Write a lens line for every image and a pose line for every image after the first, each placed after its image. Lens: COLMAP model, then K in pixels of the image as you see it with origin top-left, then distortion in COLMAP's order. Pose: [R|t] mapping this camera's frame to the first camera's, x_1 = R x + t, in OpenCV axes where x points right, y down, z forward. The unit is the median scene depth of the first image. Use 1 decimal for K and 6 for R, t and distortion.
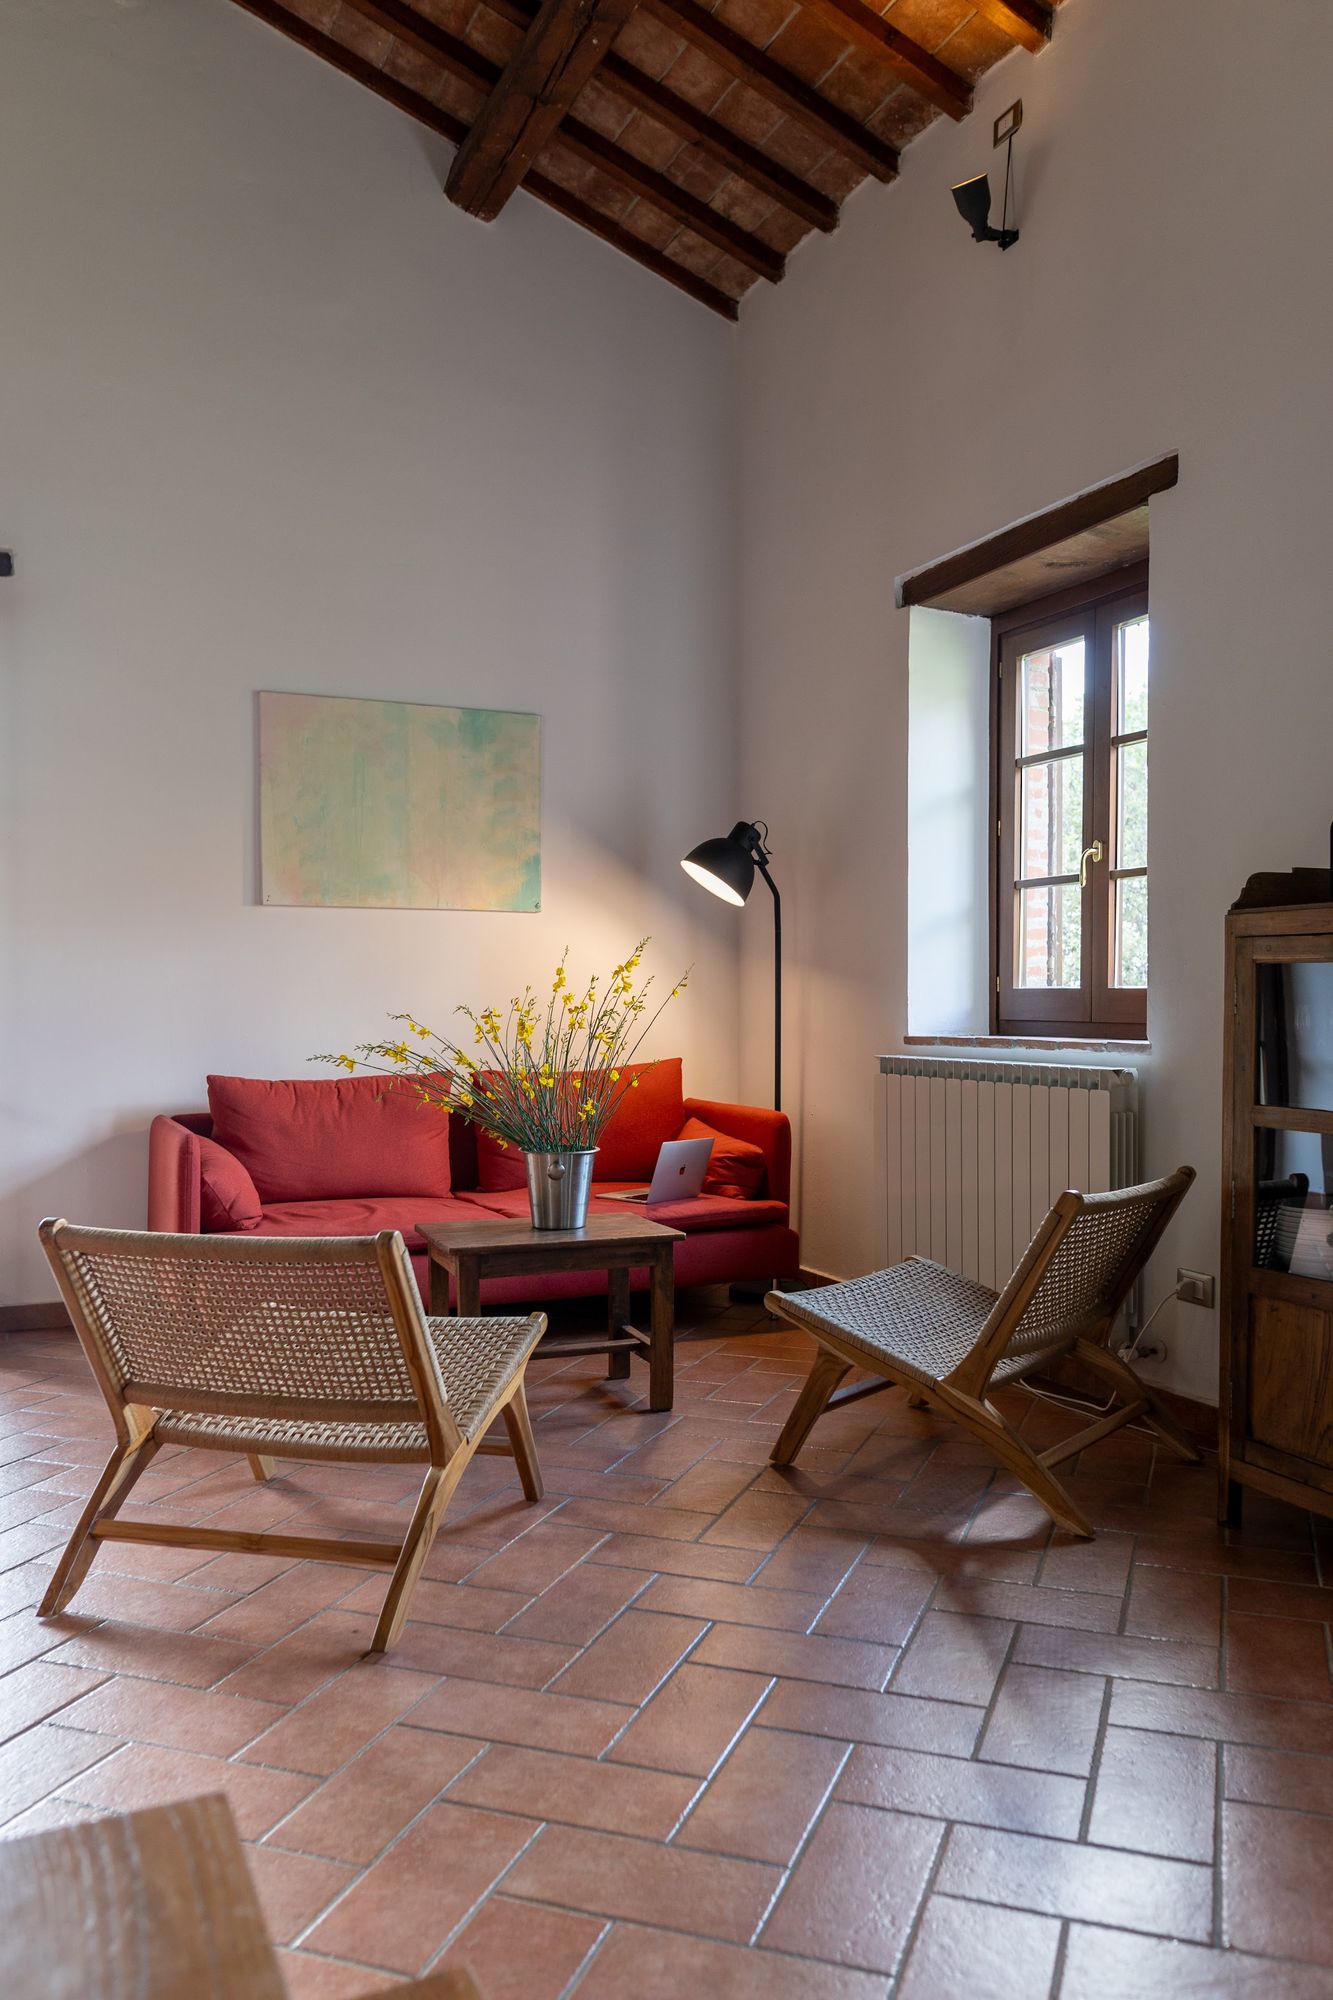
lens RADIAL K [[1497.4, 0, 670.7], [0, 1497.4, 1071.5], [0, 0, 1]] dist [-0.002431, 0.000797]
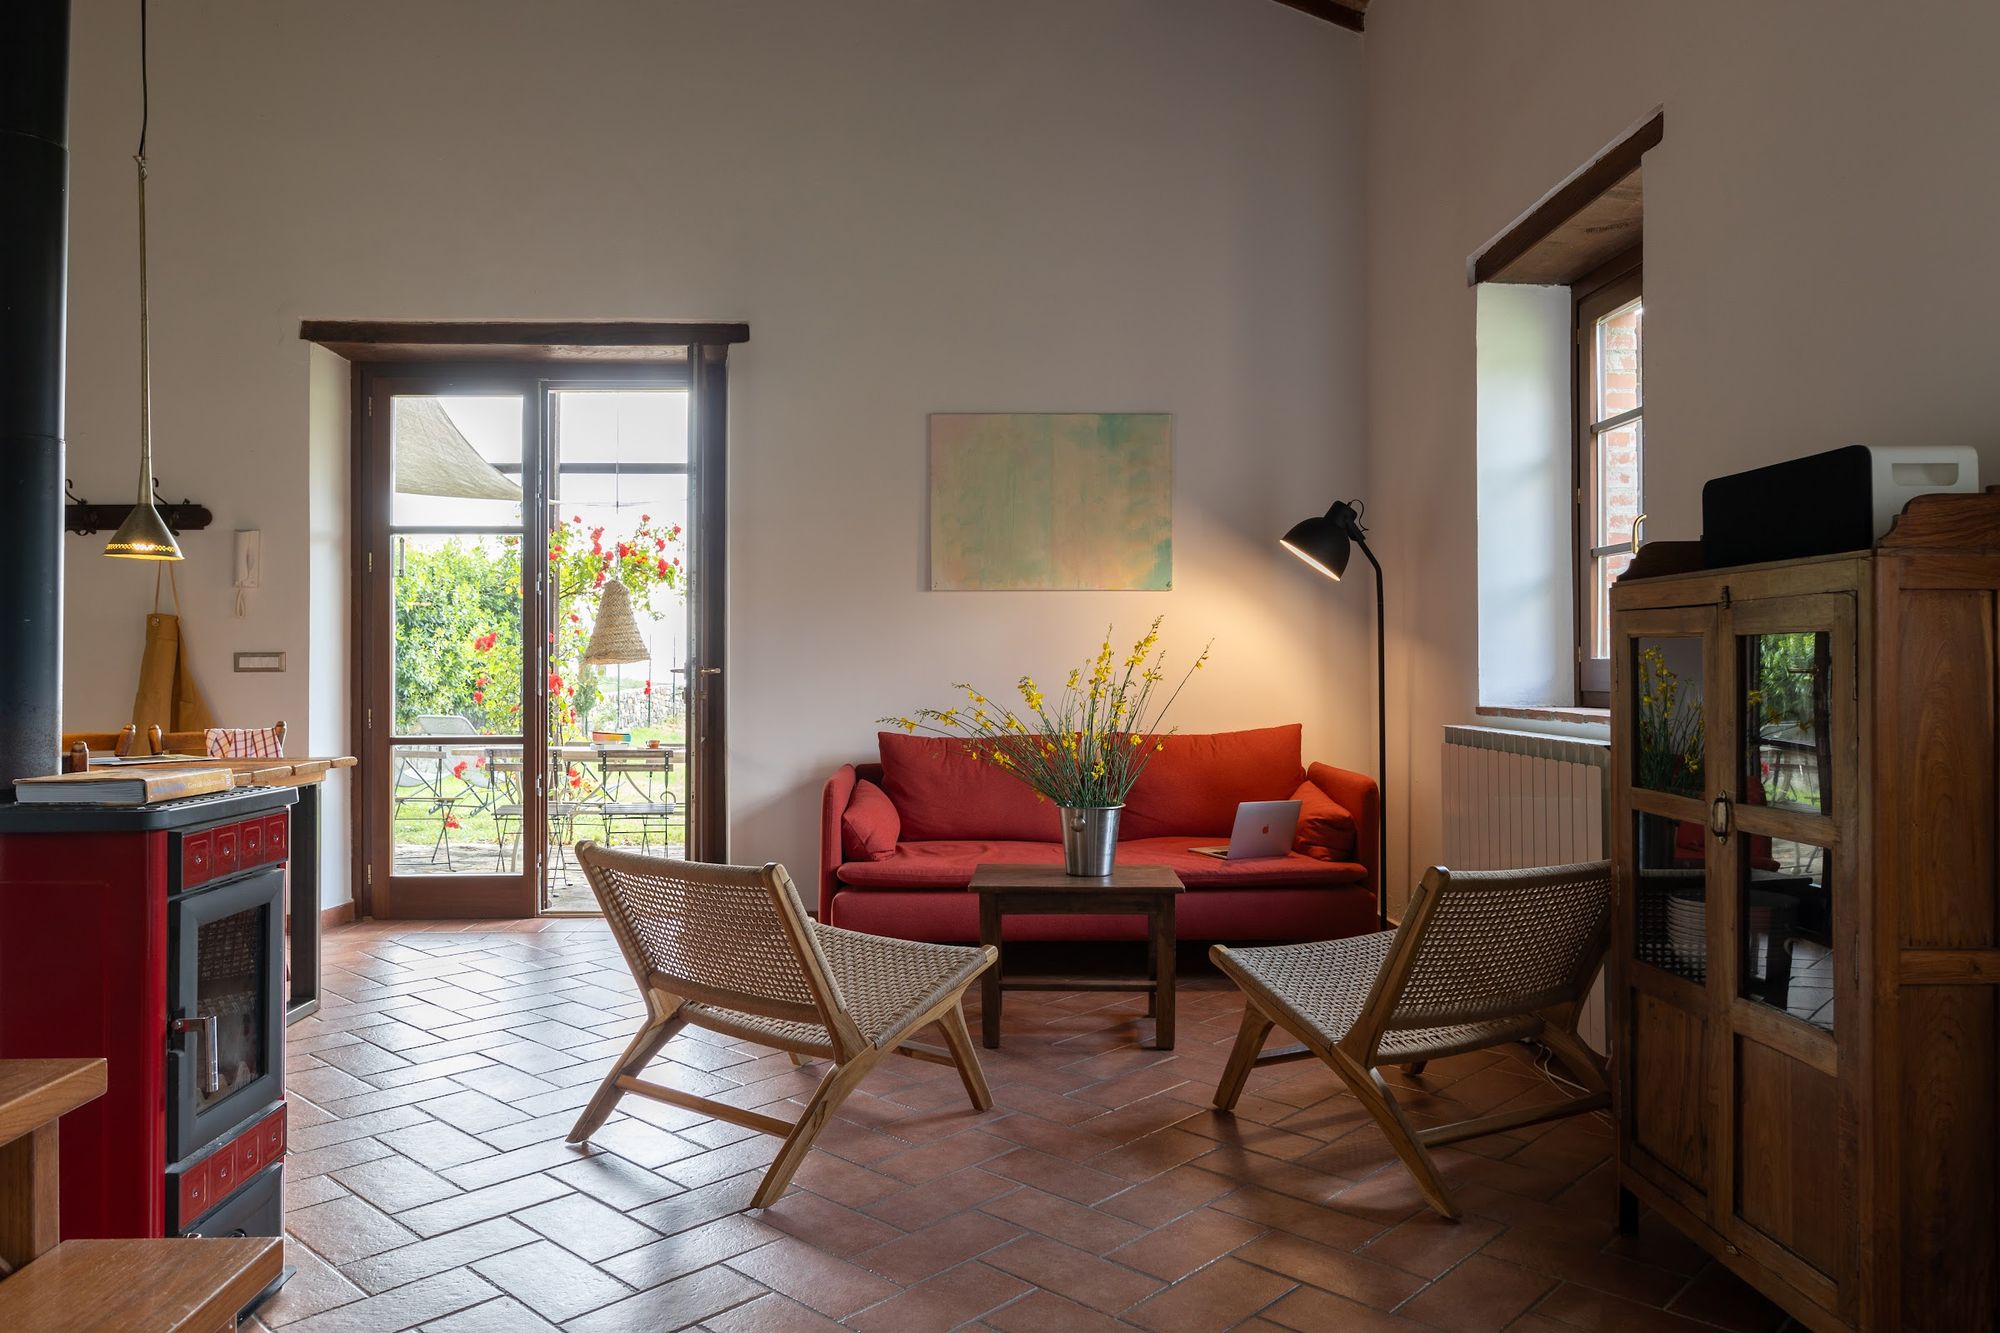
lens RADIAL K [[1393.6, 0, 1000.0], [0, 1393.6, 666.5], [0, 0, 1]] dist [0.002402, -0.000933]
pose [[0.906209, -0.000675, -0.422830, 0.264668], [-0.017906, 0.999040, -0.039972, -0.007468], [0.422451, 0.043795, 0.905327, 0.017136]]
